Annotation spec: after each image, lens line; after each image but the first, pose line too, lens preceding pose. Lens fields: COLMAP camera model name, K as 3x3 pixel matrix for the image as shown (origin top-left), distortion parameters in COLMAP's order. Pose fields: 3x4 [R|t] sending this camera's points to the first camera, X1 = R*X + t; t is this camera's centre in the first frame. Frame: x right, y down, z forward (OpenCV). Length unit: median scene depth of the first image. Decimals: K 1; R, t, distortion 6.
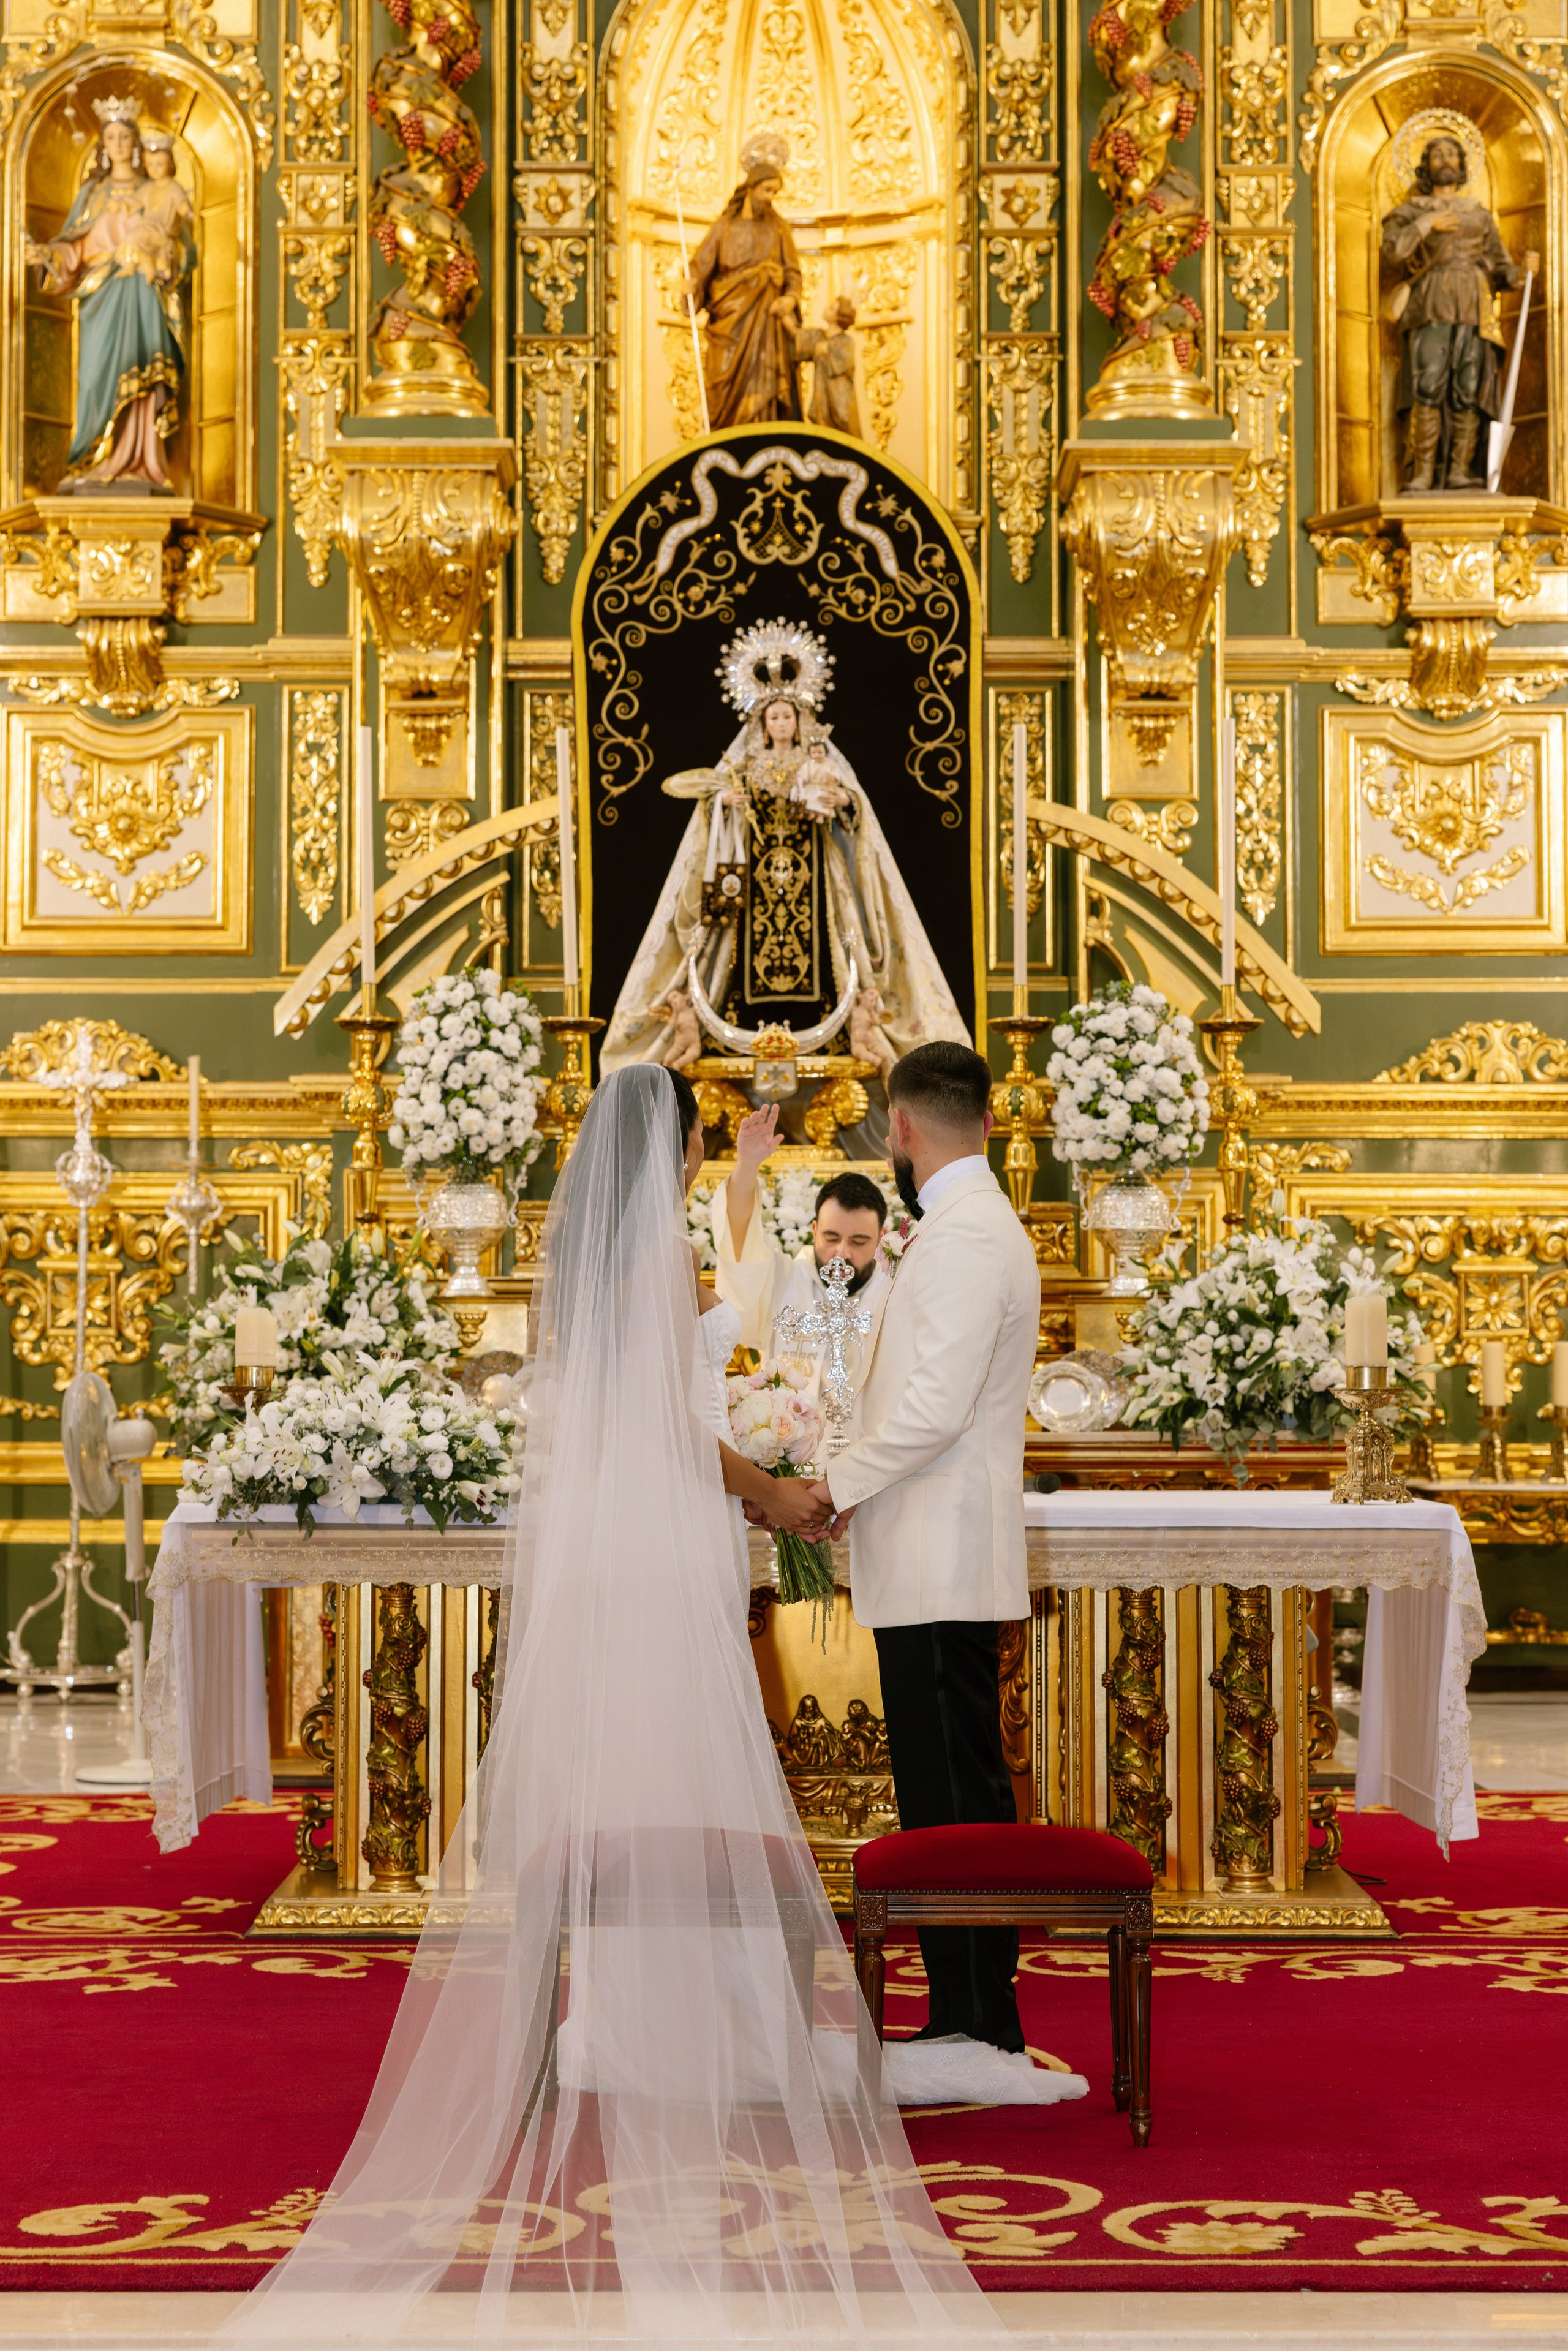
lens RADIAL K [[3788.3, 0, 778.1], [0, 3788.3, 1187.4], [0, 0, 1]] dist [0.017034, 0.000000]
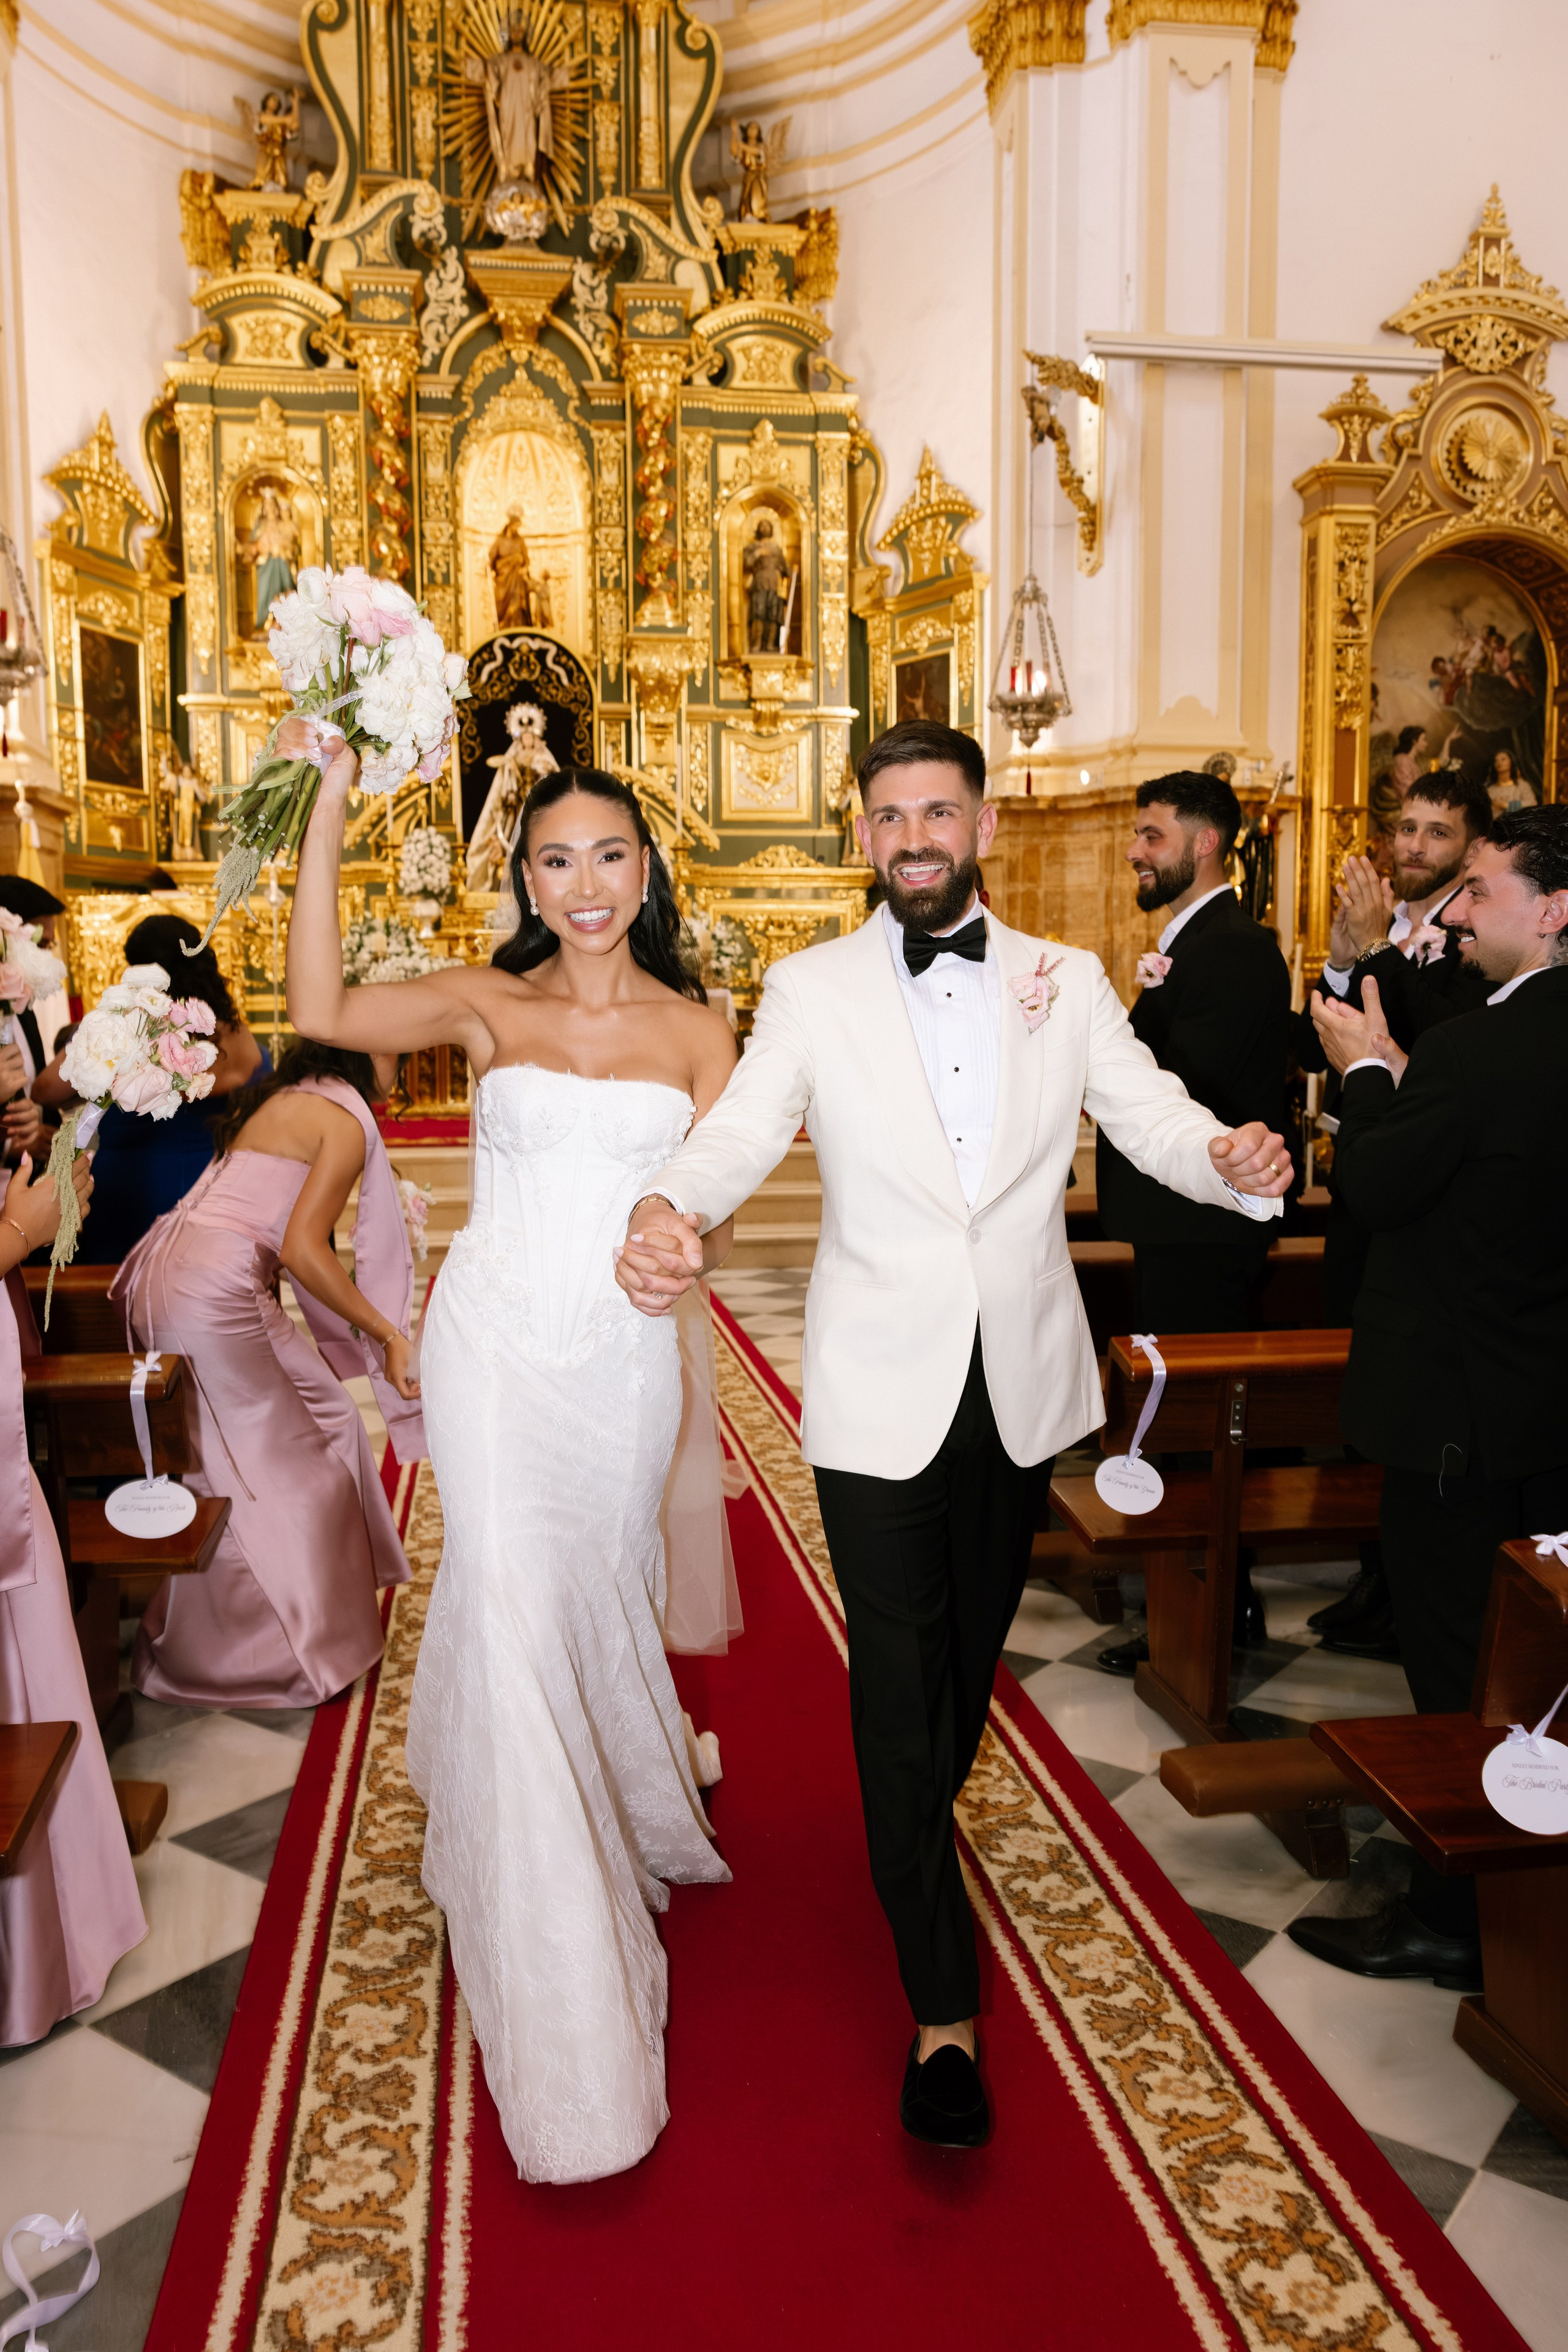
lens RADIAL K [[1816.2, 0, 786.7], [0, 1816.2, 1185.0], [0, 0, 1]] dist [0.001196, -0.000607]
pose [[0.989188, -0.018625, 0.145466, -0.010084], [-0.003002, 0.989123, 0.147062, 0.007448], [-0.146623, -0.145908, 0.978372, -0.373269]]
